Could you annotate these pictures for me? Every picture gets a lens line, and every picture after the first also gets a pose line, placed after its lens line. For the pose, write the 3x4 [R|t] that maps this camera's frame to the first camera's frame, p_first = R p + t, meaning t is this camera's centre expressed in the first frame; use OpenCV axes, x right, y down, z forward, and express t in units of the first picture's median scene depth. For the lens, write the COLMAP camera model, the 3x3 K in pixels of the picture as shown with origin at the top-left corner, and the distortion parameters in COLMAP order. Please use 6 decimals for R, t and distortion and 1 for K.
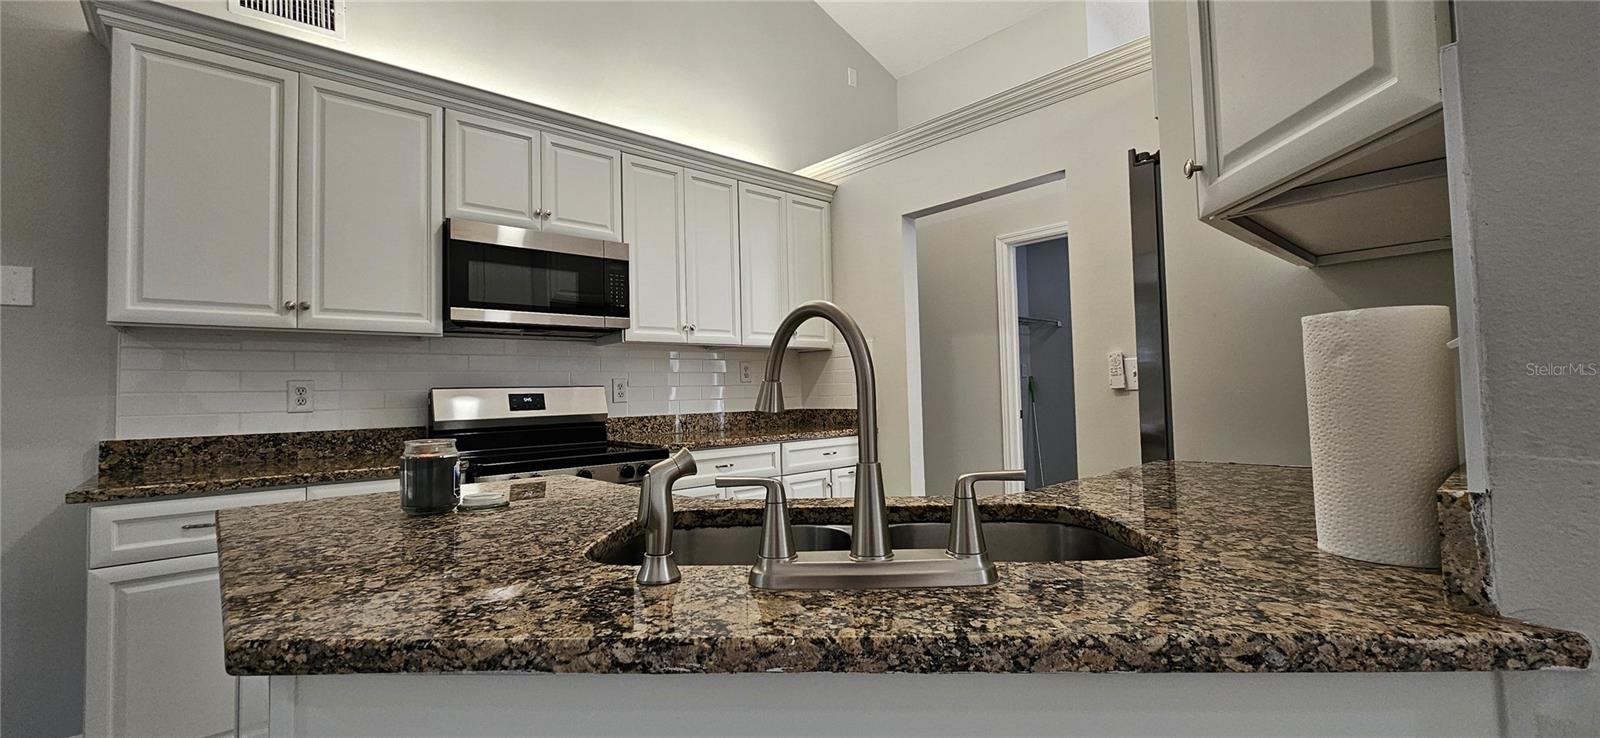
lens RADIAL K [[658.9, 0, 800.0], [0, 658.9, 369.0], [0, 0, 1]] dist [0.002526, 0.000430]
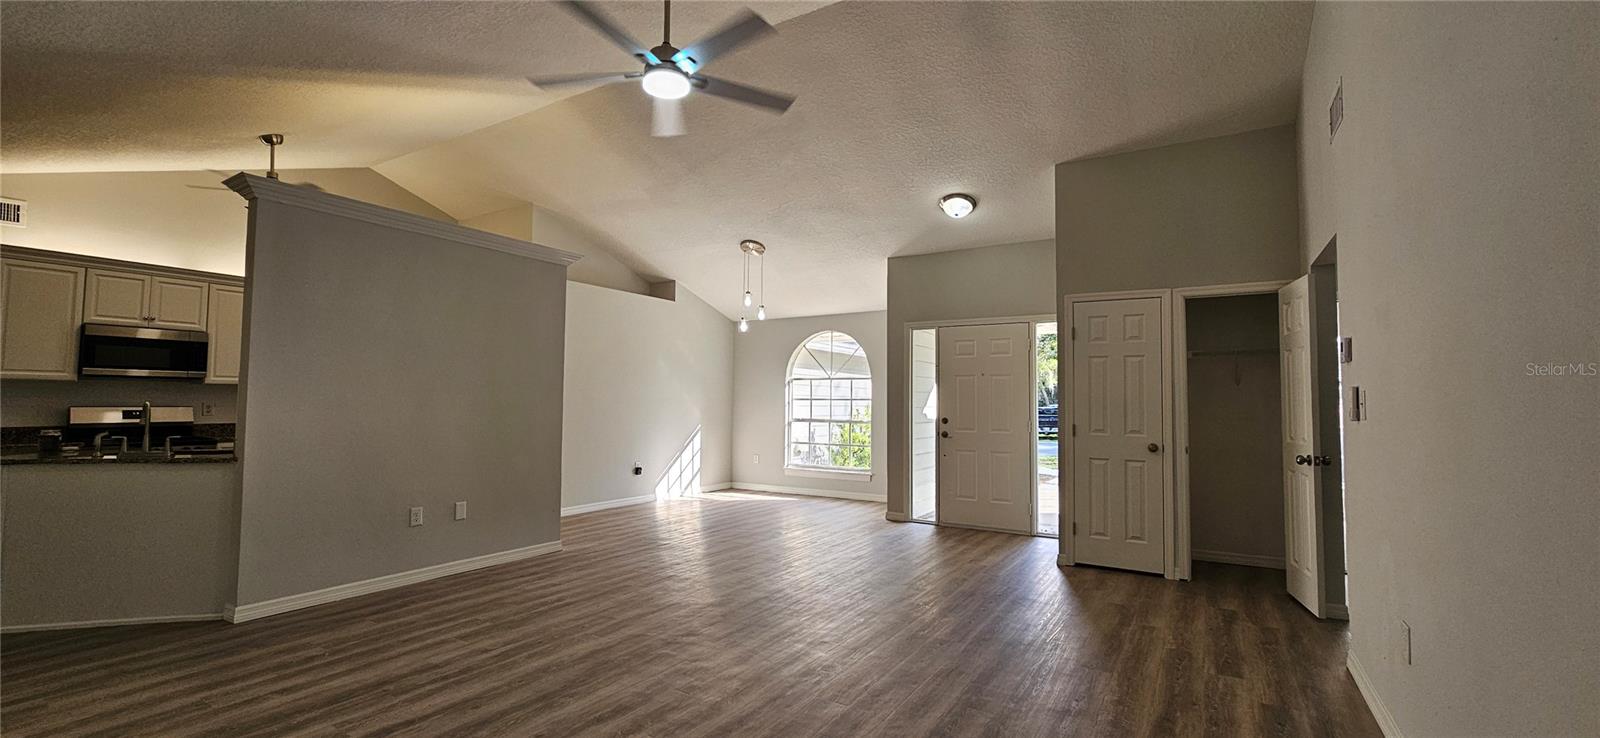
lens RADIAL K [[658.9, 0, 800.0], [0, 658.9, 369.0], [0, 0, 1]] dist [0.002526, 0.000430]
pose [[0.963369, 0.046448, 0.264128, 0.936237], [-0.040611, 0.998796, -0.027522, -0.108586], [-0.265088, 0.015788, 0.964095, -1.366545]]
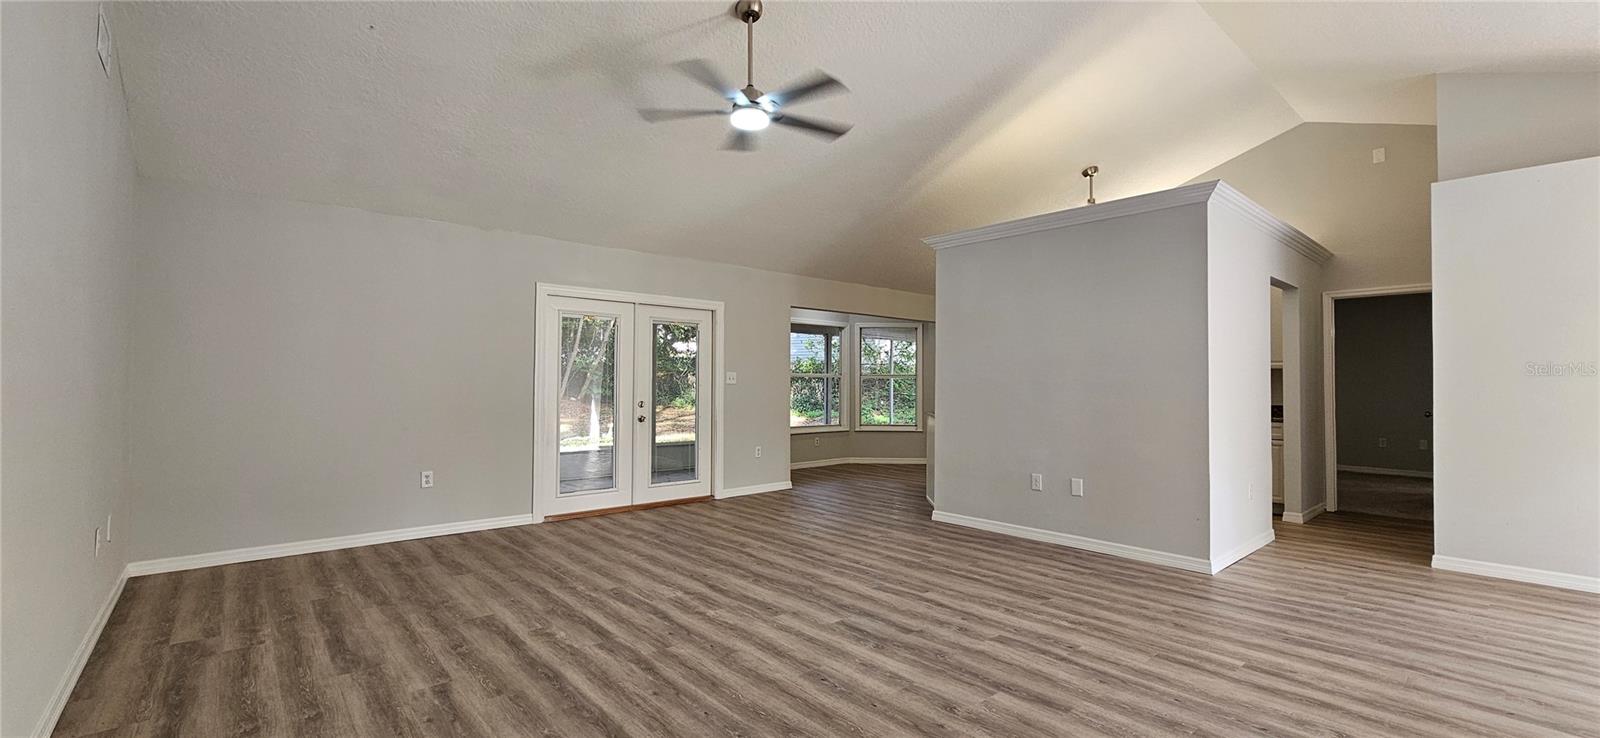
lens RADIAL K [[658.9, 0, 800.0], [0, 658.9, 369.0], [0, 0, 1]] dist [0.002526, 0.000430]
pose [[-0.029149, 0.005411, -0.999560, 2.268377], [0.030692, 0.999519, 0.004516, -0.099008], [0.999104, -0.030547, -0.029301, -0.209733]]
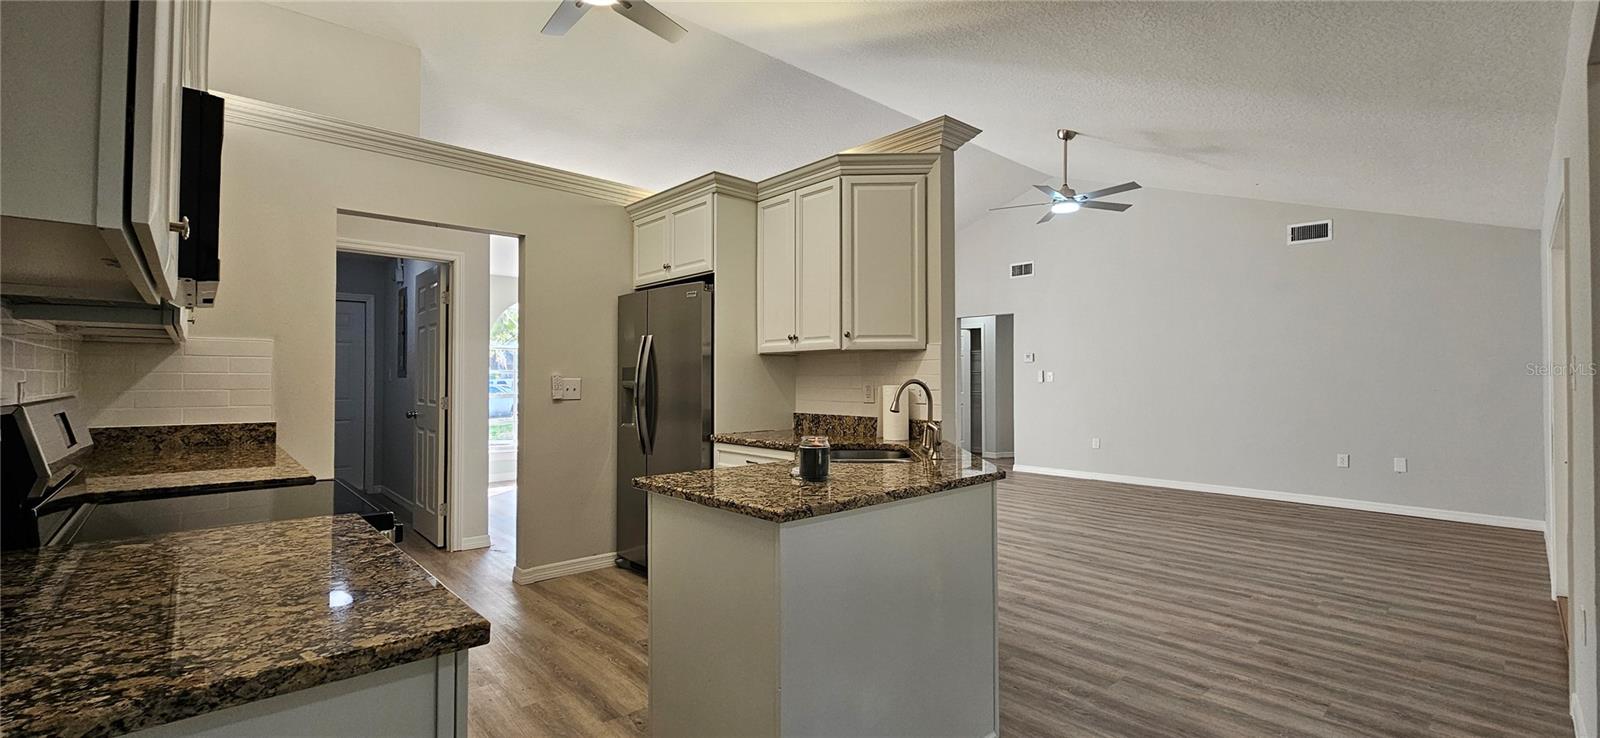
lens RADIAL K [[658.9, 0, 800.0], [0, 658.9, 369.0], [0, 0, 1]] dist [0.002526, 0.000430]
pose [[0.007460, 0.040682, 0.999144, -0.921415], [-0.036168, 0.998529, -0.040387, 0.003347], [-0.999318, -0.035836, 0.008921, 0.413308]]
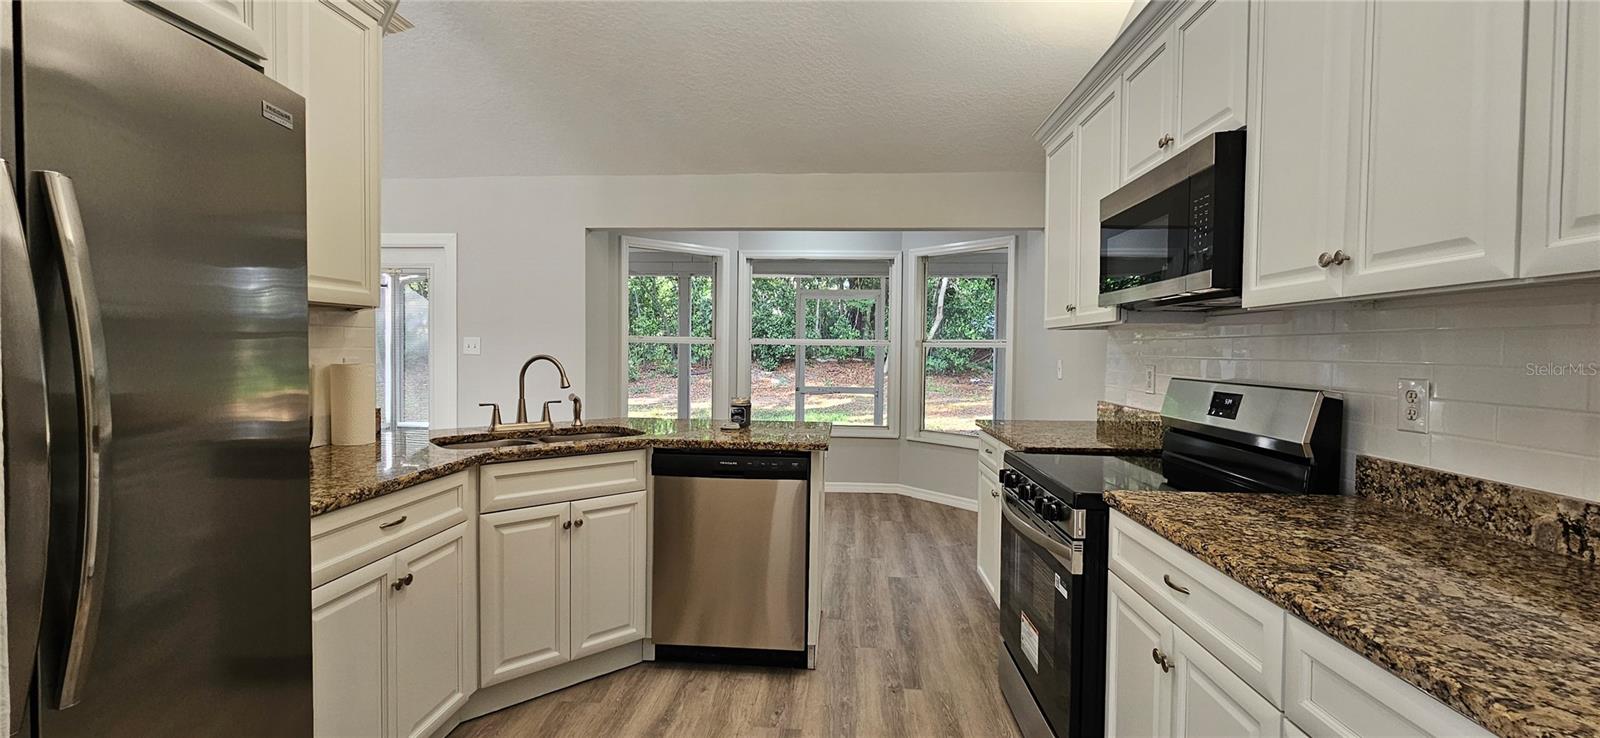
lens RADIAL K [[658.9, 0, 800.0], [0, 658.9, 369.0], [0, 0, 1]] dist [0.002526, 0.000430]
pose [[-0.729894, 0.036277, -0.682598, 0.383947], [0.029104, 0.999334, 0.021990, -0.015705], [0.682941, -0.003816, -0.730464, 1.195385]]
